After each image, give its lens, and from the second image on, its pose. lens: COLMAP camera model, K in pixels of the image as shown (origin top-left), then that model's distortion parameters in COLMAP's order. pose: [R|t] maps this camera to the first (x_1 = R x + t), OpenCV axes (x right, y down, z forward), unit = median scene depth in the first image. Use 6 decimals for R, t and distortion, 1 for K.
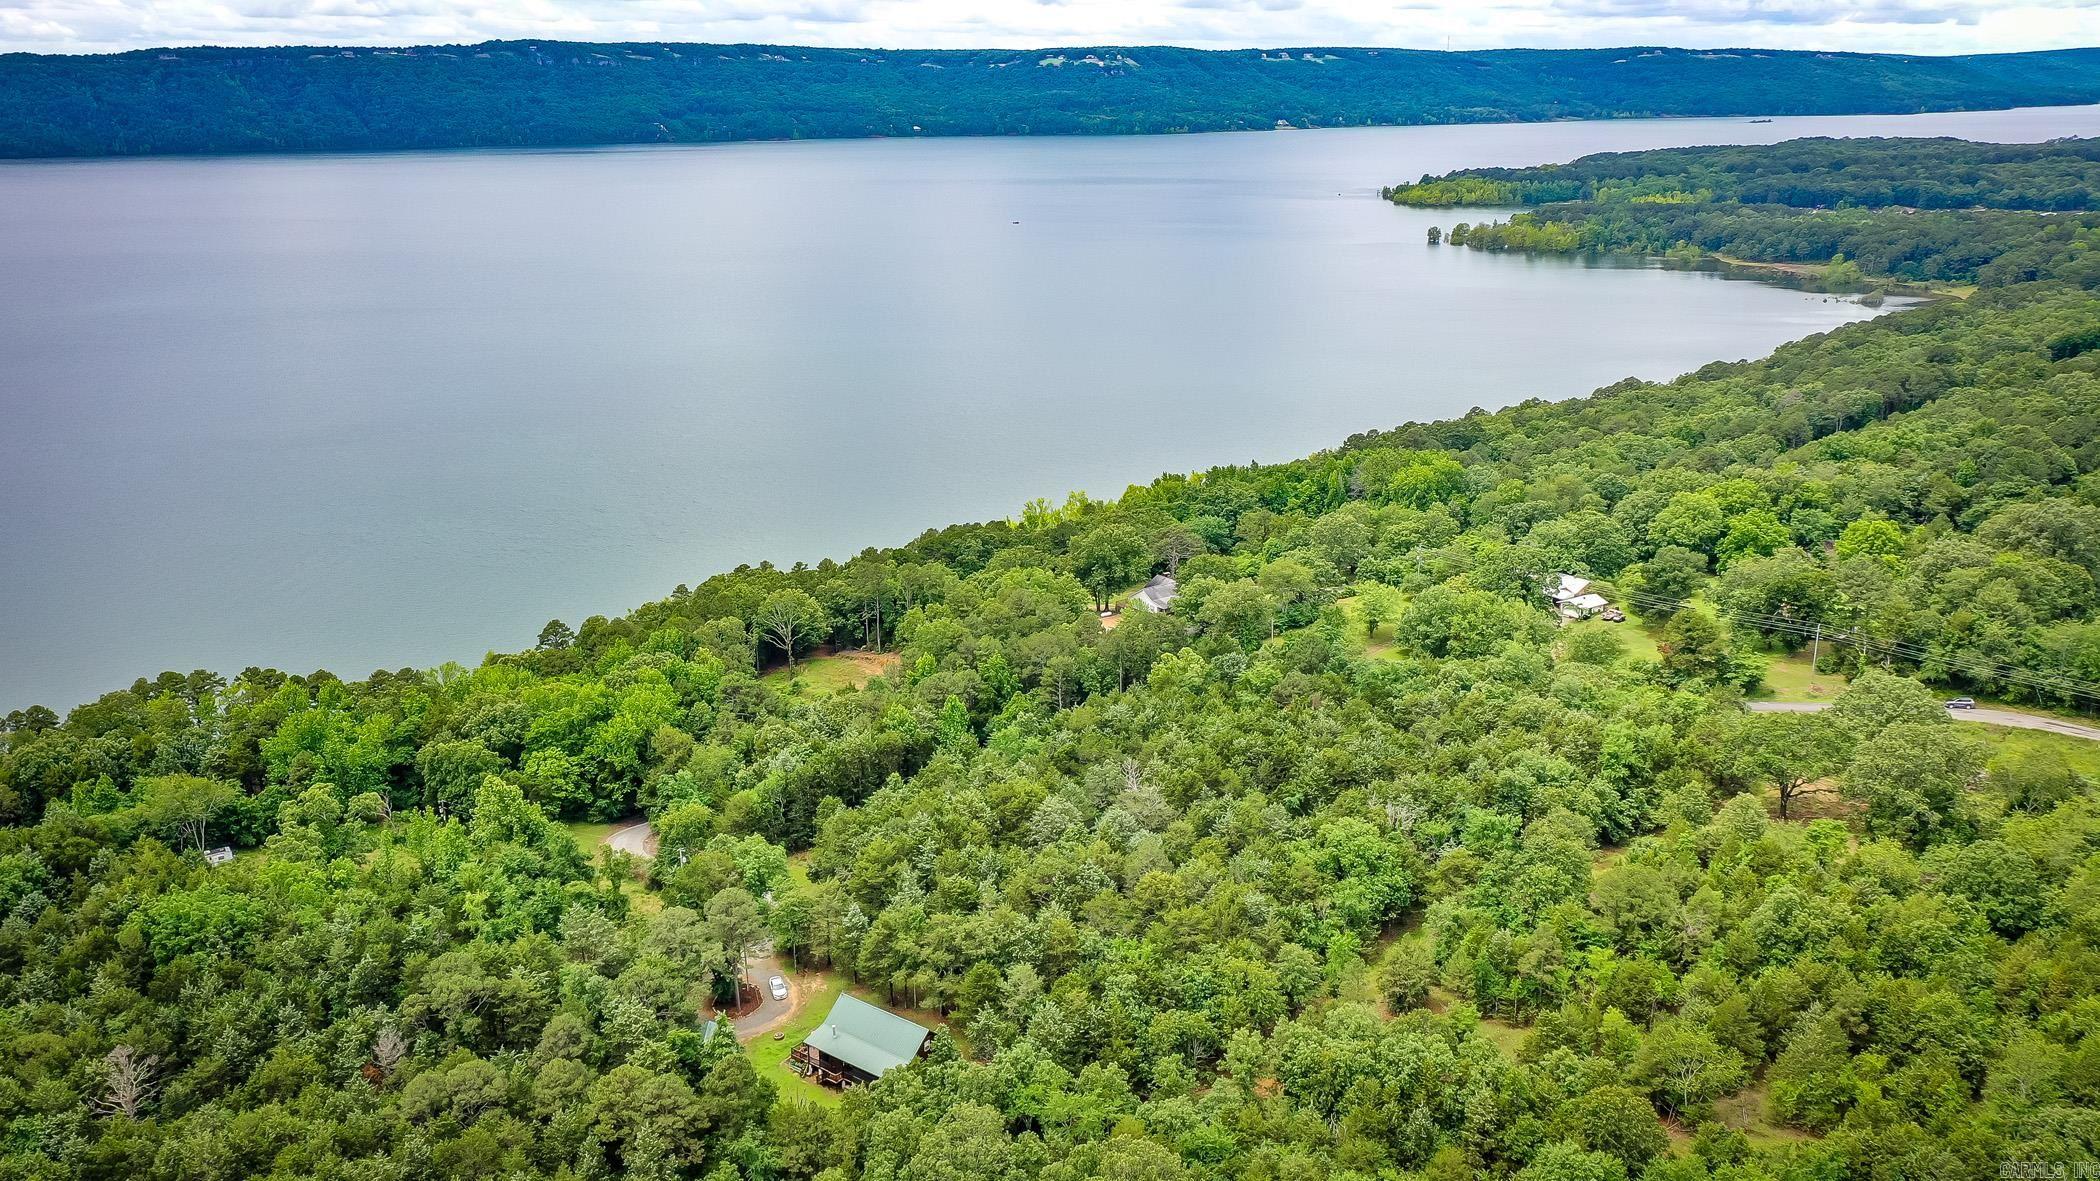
lens RADIAL K [[1780.0, 0, 1050.0], [0, 1780.0, 590.5], [0, 0, 1]] dist [0.028306, 0.005604]
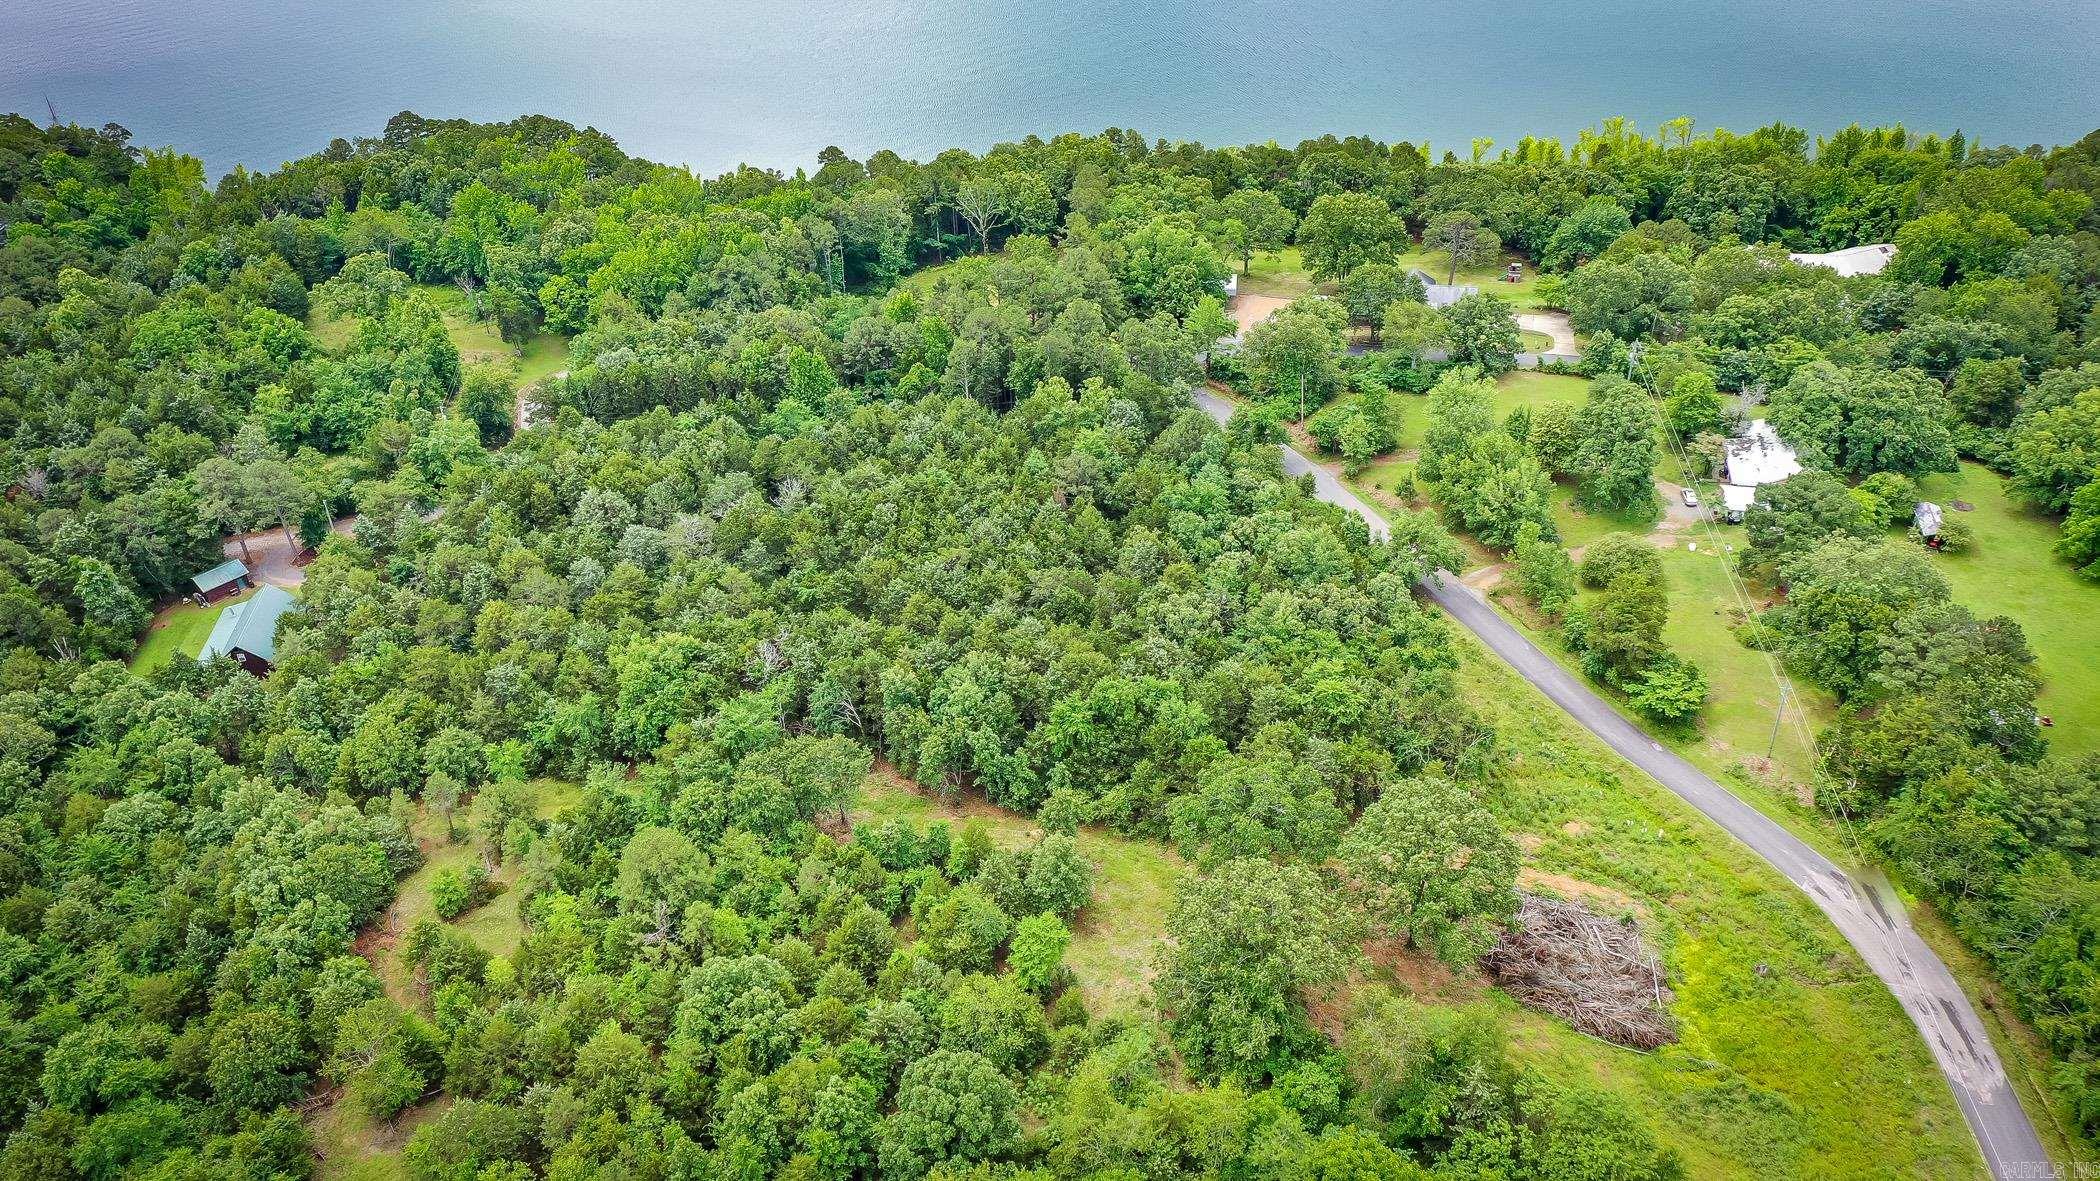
lens RADIAL K [[1649.1, 0, 1050.0], [0, 1649.1, 590.5], [0, 0, 1]] dist [0.022906, 0.002364]
pose [[0.684315, 0.413245, -0.600784, 0.625876], [-0.178767, 0.893843, 0.411202, -0.214326], [0.706933, -0.173991, 0.685545, 0.452618]]
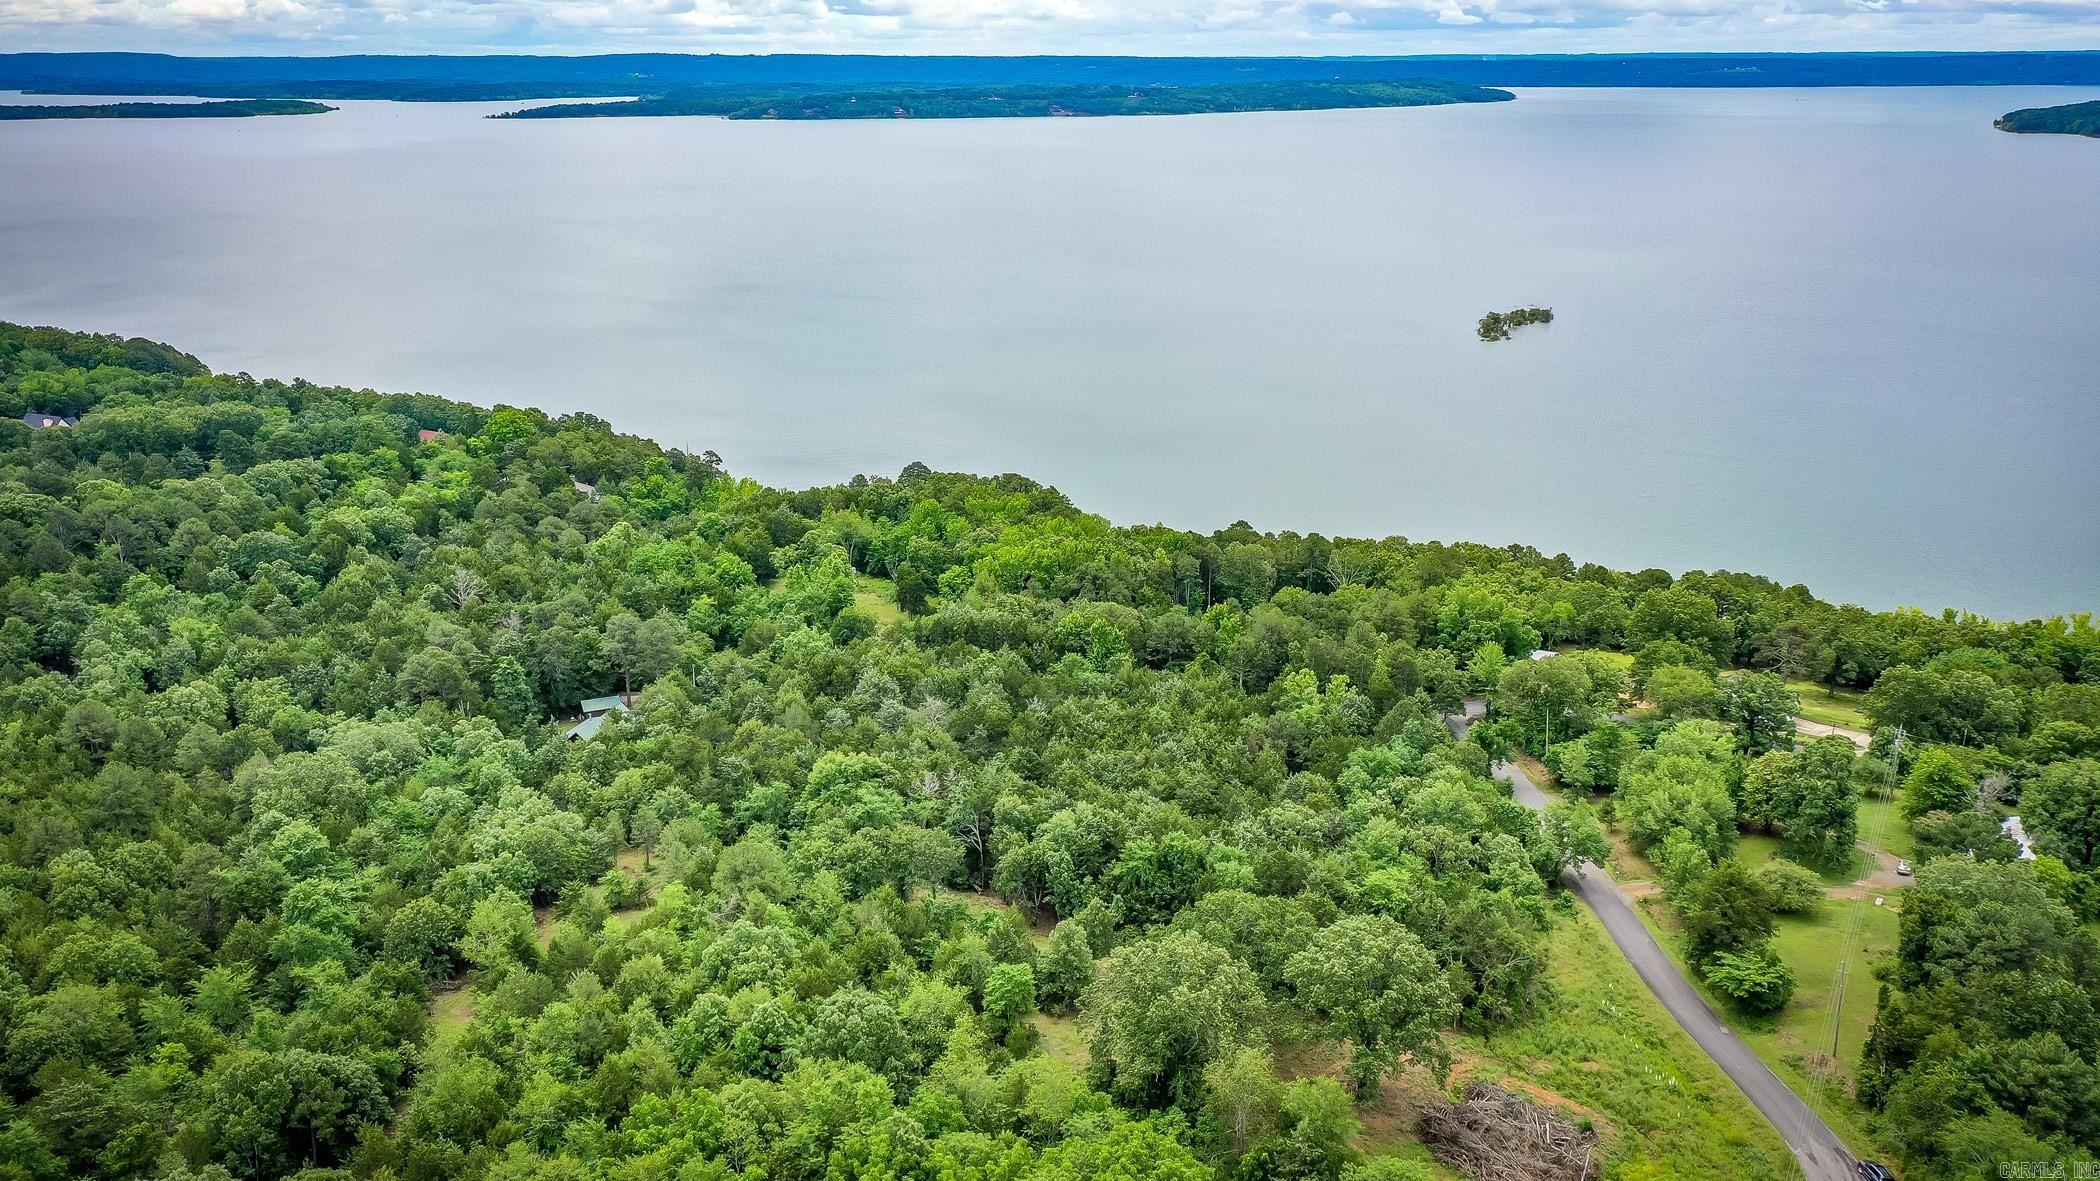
lens RADIAL K [[1740.8, 0, 1050.0], [0, 1740.8, 590.5], [0, 0, 1]] dist [0.026892, 0.003566]
pose [[0.350198, 0.277993, -0.894473, 0.875127], [-0.258274, 0.946582, 0.193070, -0.156399], [0.900364, 0.163406, 0.403290, 0.528315]]
